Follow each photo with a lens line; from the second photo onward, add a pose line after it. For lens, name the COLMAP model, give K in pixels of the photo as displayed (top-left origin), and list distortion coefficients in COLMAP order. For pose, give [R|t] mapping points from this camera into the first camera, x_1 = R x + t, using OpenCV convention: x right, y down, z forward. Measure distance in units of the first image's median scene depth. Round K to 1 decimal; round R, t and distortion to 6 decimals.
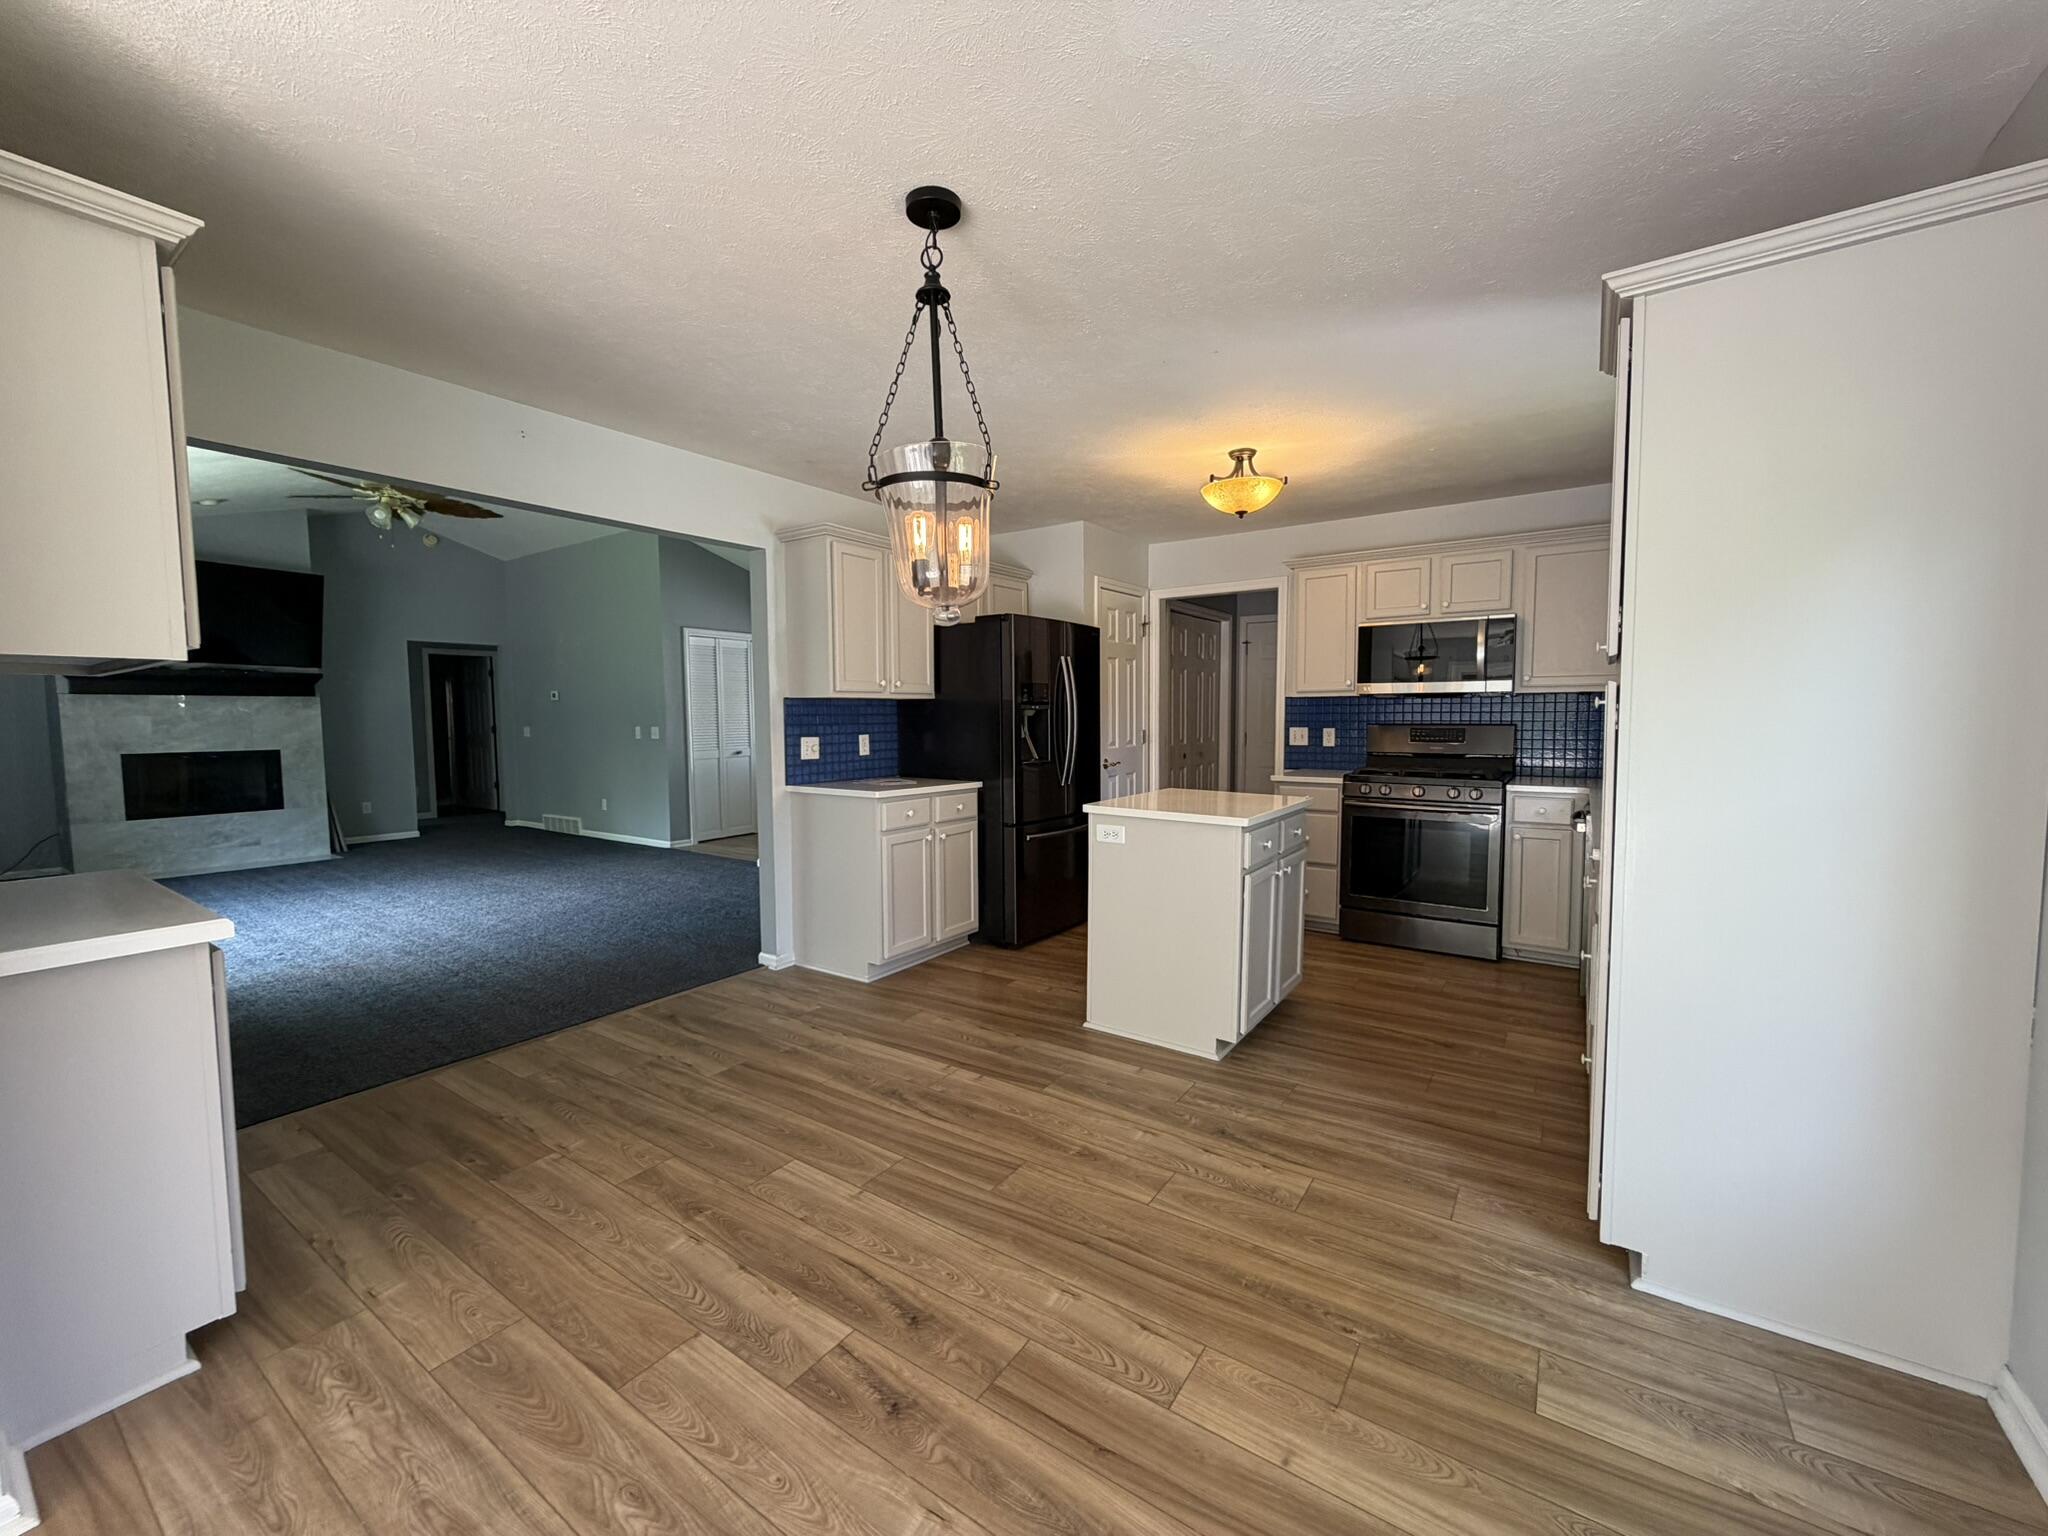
lens RADIAL K [[817.0, 0, 1018.2], [0, 817.0, 773.2], [0, 0, 1]] dist [0.002344, 0.000007]
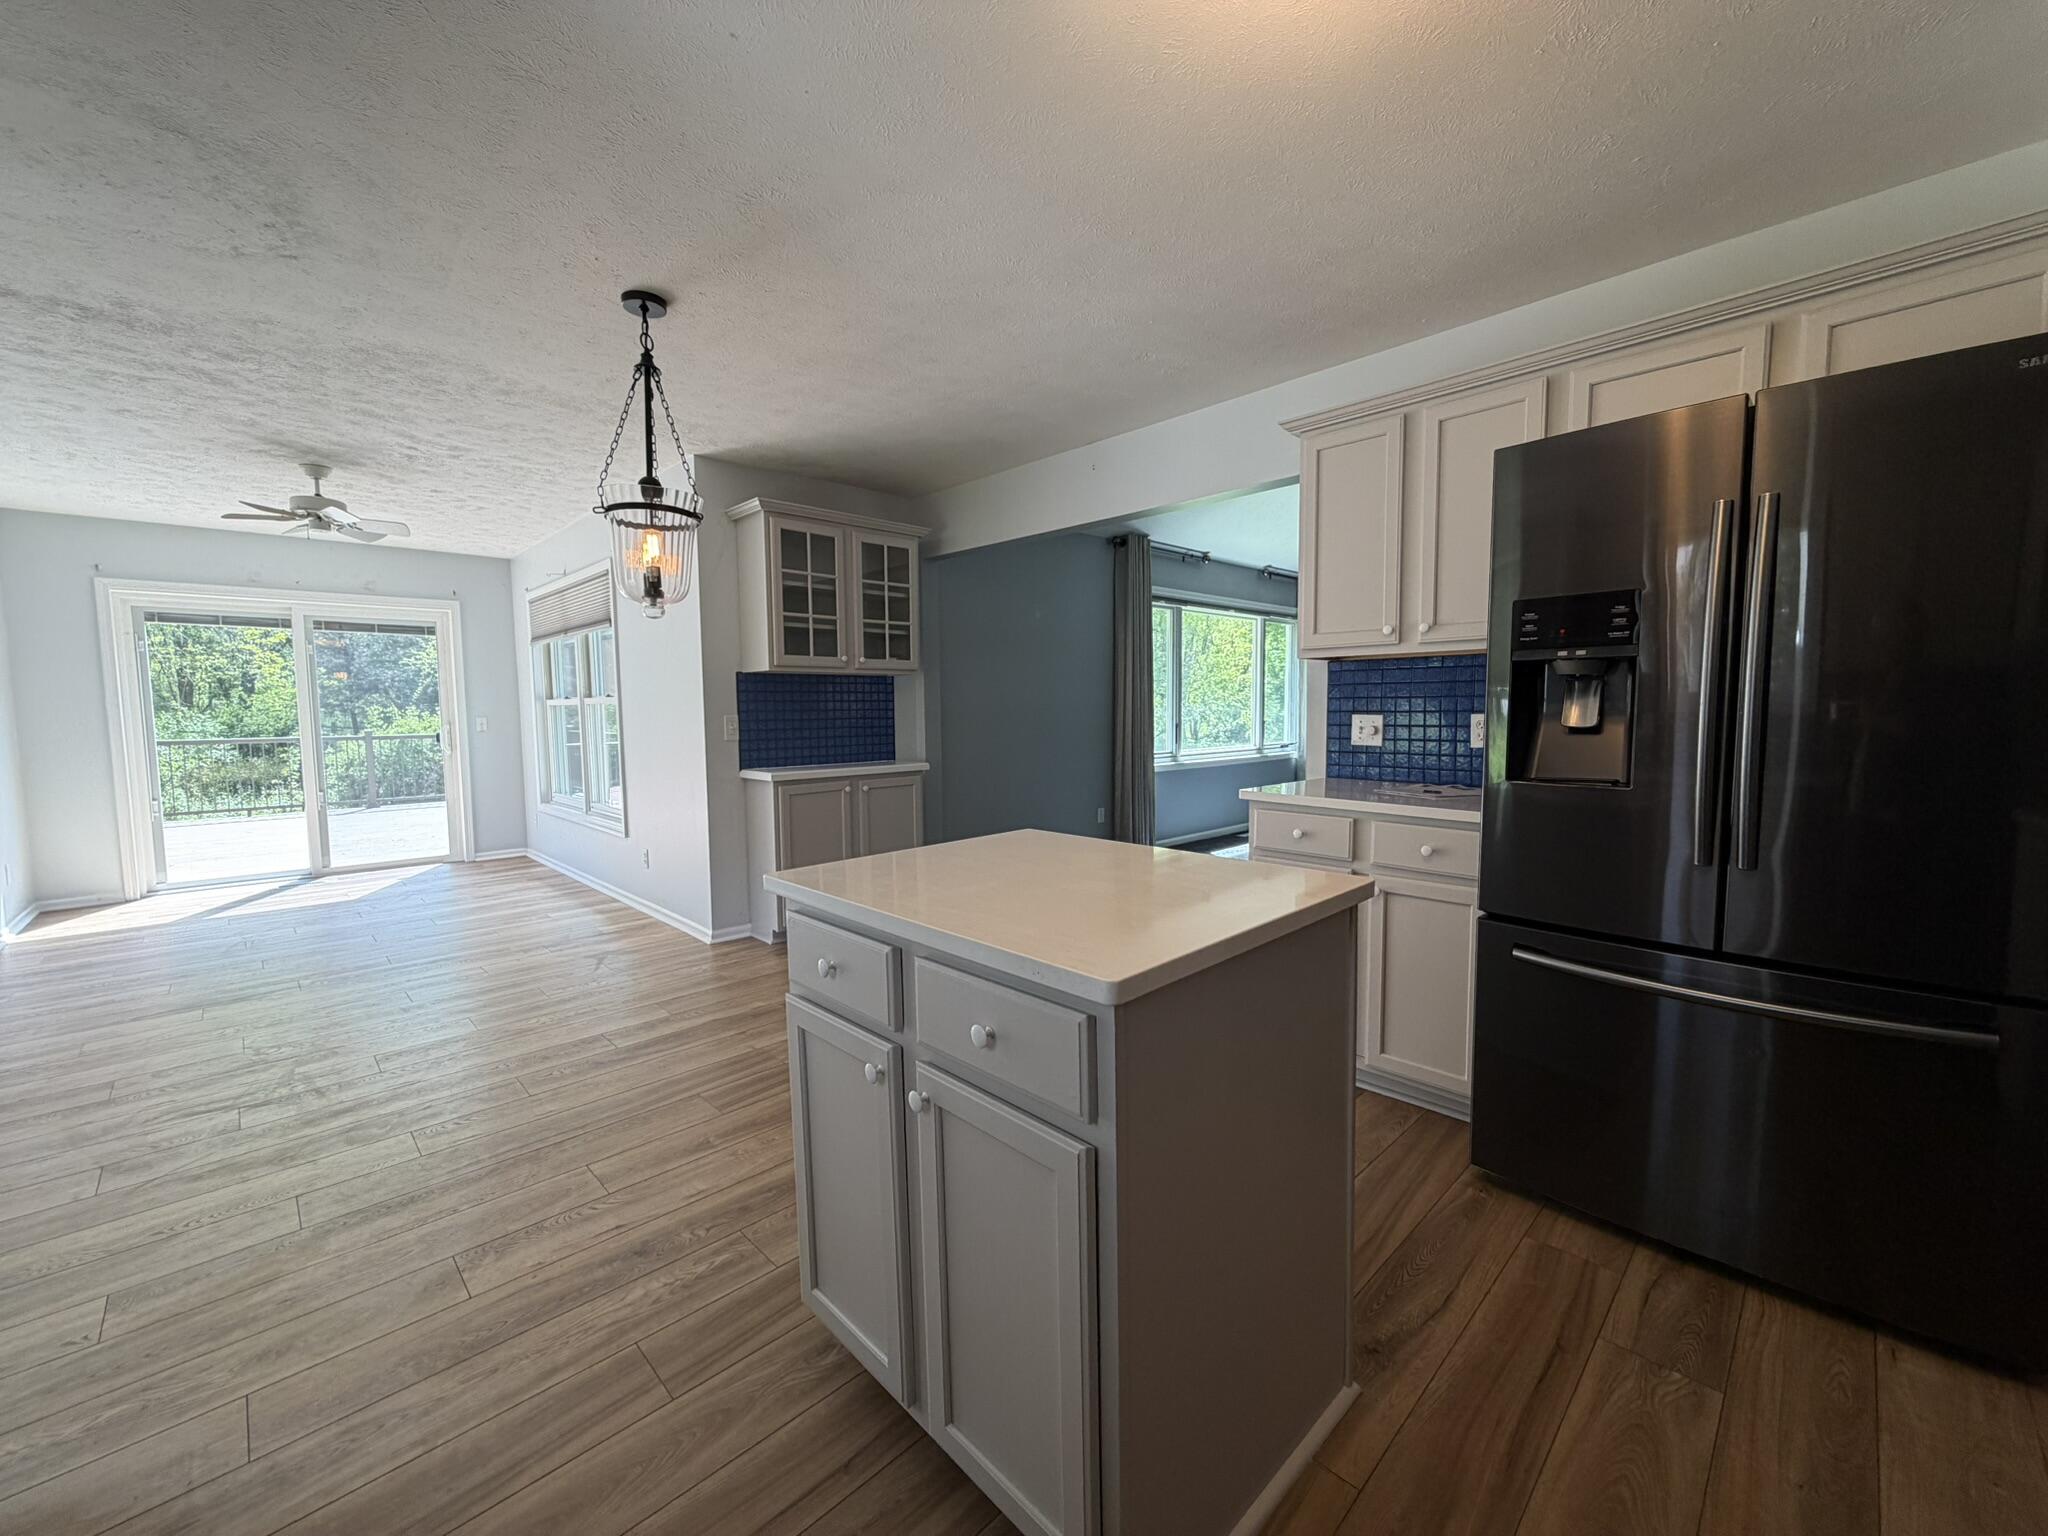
lens RADIAL K [[817.0, 0, 1024.4], [0, 817.0, 766.4], [0, 0, 1]] dist [0.002344, 0.000007]
pose [[-0.206610, 0.081961, -0.974985, 0.516392], [-0.049198, 0.994354, 0.094015, -0.052624], [0.977186, 0.067392, -0.201411, 0.871015]]
